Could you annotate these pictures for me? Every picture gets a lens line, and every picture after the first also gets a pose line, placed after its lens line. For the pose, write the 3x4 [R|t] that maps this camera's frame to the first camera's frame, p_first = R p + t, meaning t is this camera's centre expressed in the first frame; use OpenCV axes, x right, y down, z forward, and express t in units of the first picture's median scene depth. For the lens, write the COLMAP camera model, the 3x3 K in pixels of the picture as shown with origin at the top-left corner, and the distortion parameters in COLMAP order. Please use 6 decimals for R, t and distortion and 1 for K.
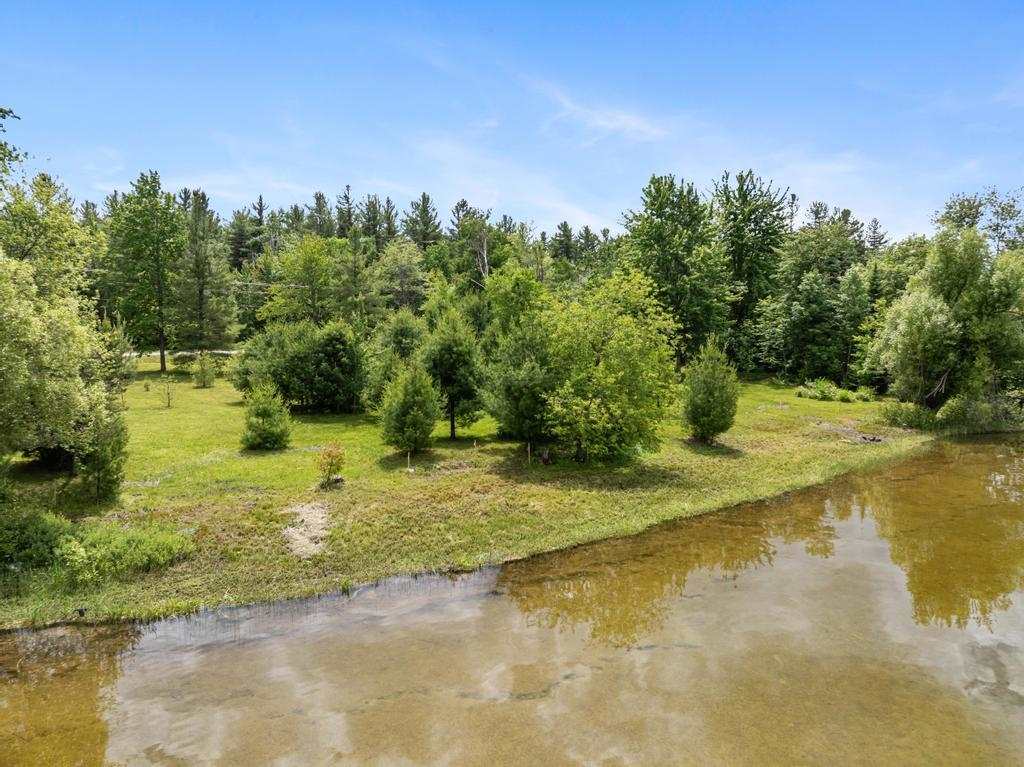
lens RADIAL K [[718.9, 0, 512.5], [0, 718.9, 383.3], [0, 0, 1]] dist [-0.041185, 0.010835]
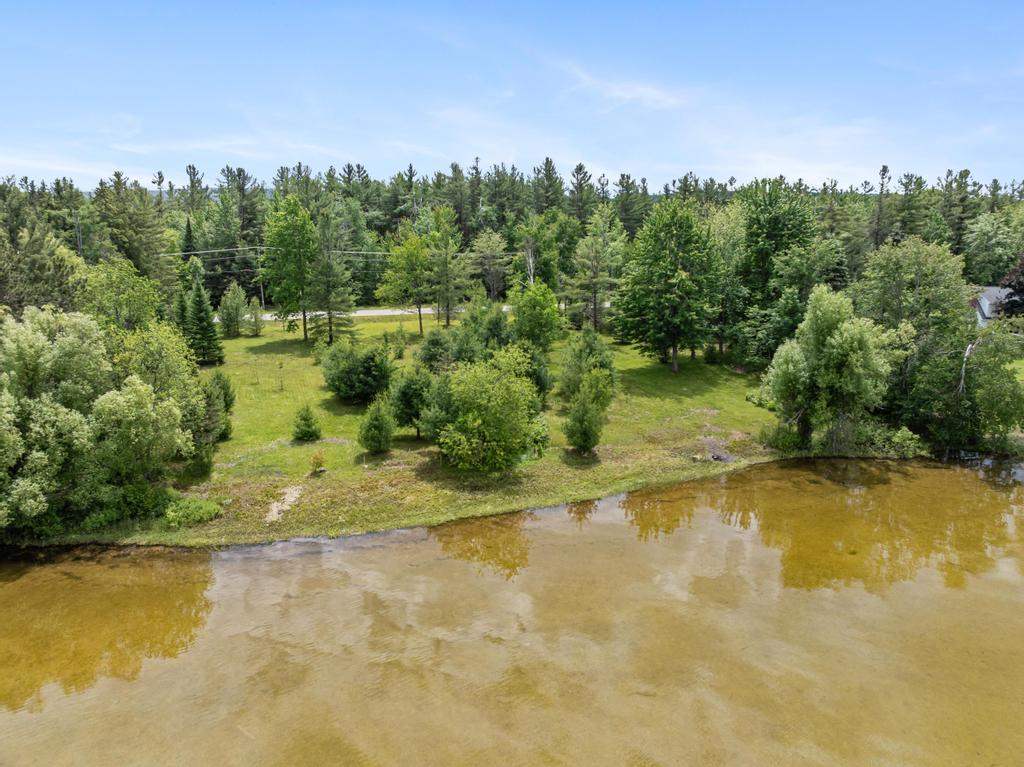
lens RADIAL K [[718.9, 0, 508.8], [0, 718.9, 383.1], [0, 0, 1]] dist [-0.041185, 0.010835]
pose [[0.959384, 0.059873, -0.275676, 0.388532], [-0.021656, 0.989965, 0.139641, -0.194329], [0.281271, -0.127999, 0.951054, -0.314194]]
